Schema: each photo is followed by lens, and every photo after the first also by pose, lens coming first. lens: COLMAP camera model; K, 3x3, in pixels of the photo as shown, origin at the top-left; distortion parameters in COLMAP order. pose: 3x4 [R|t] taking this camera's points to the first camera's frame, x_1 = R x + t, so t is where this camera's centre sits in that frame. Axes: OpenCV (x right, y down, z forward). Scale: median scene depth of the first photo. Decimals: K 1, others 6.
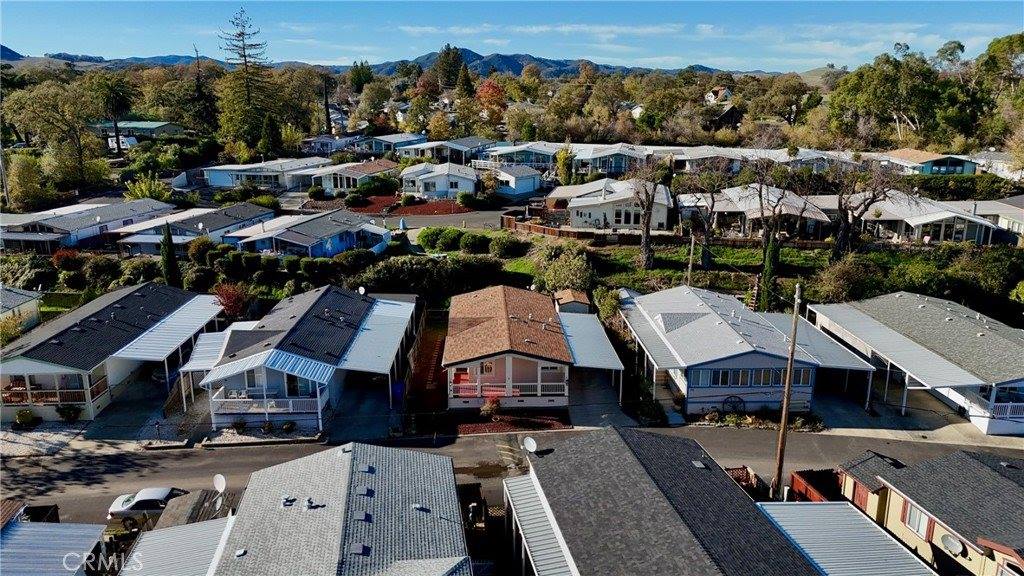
lens RADIAL K [[756.2, 0, 513.4], [0, 756.2, 284.2], [0, 0, 1]] dist [0.059539, -0.053723]
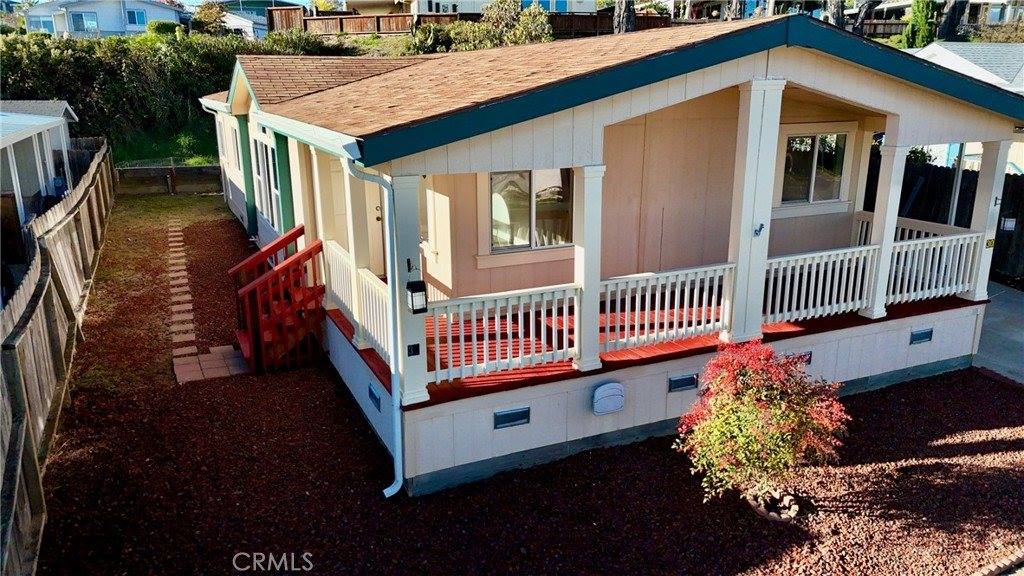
lens RADIAL K [[756.2, 0, 508.3], [0, 756.2, 289.5], [0, 0, 1]] dist [0.059539, -0.053723]
pose [[0.924964, -0.106826, 0.364733, -0.113105], [0.099716, 0.994277, 0.038333, 0.124792], [-0.366741, 0.000913, 0.930323, 0.860178]]
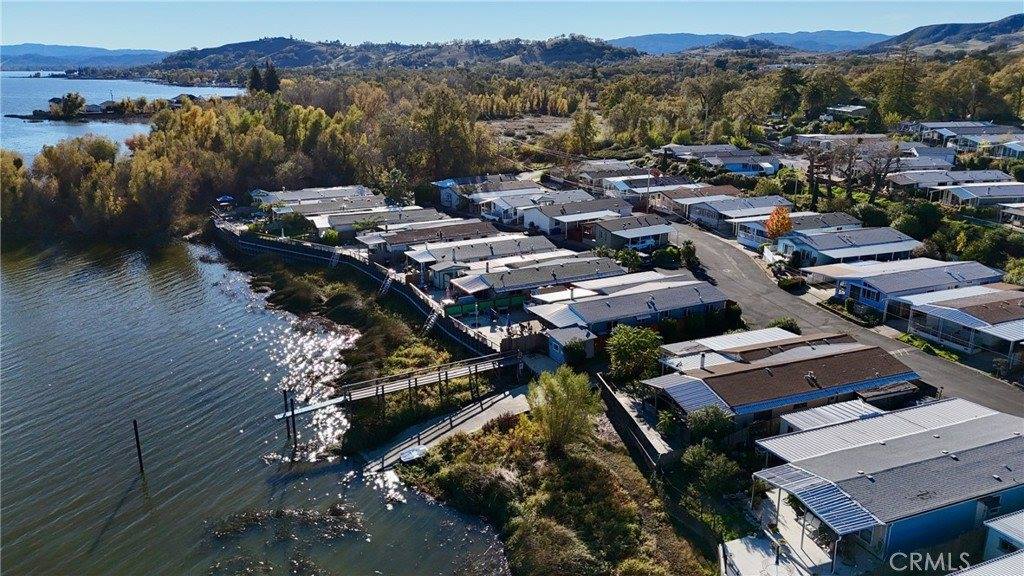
lens RADIAL K [[756.2, 0, 510.8], [0, 756.2, 288.4], [0, 0, 1]] dist [0.059539, -0.053723]
pose [[0.348705, 0.257488, -0.901168, 2.609871], [-0.219187, 0.957261, 0.188702, 0.019819], [0.911242, 0.131723, 0.390240, -0.694480]]
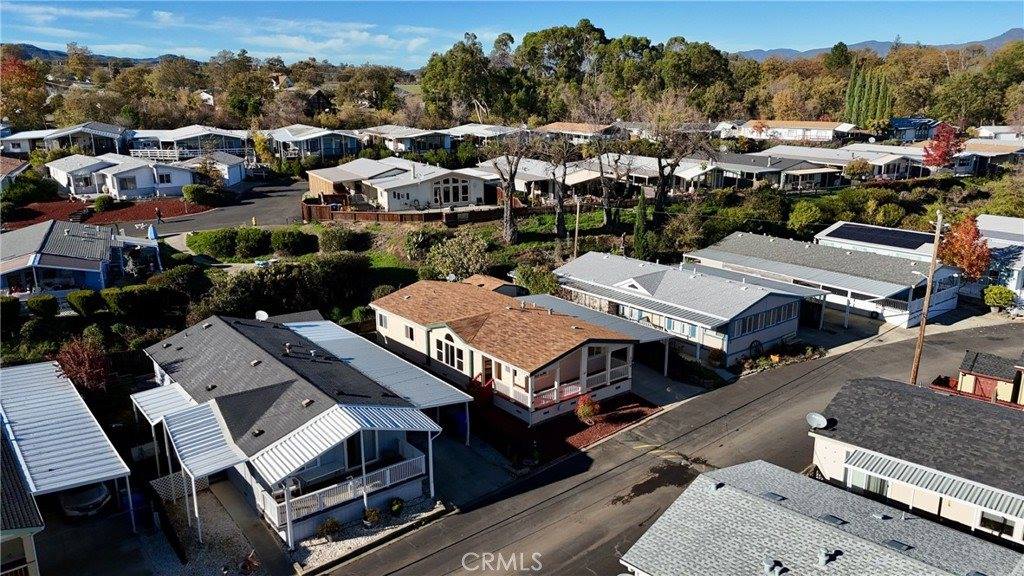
lens RADIAL K [[756.2, 0, 518.7], [0, 756.2, 287.5], [0, 0, 1]] dist [0.059539, -0.053723]
pose [[0.798197, -0.155224, 0.582054, -0.541838], [0.147947, 0.987151, 0.060370, -0.032641], [-0.583946, 0.037926, 0.810906, 0.342589]]
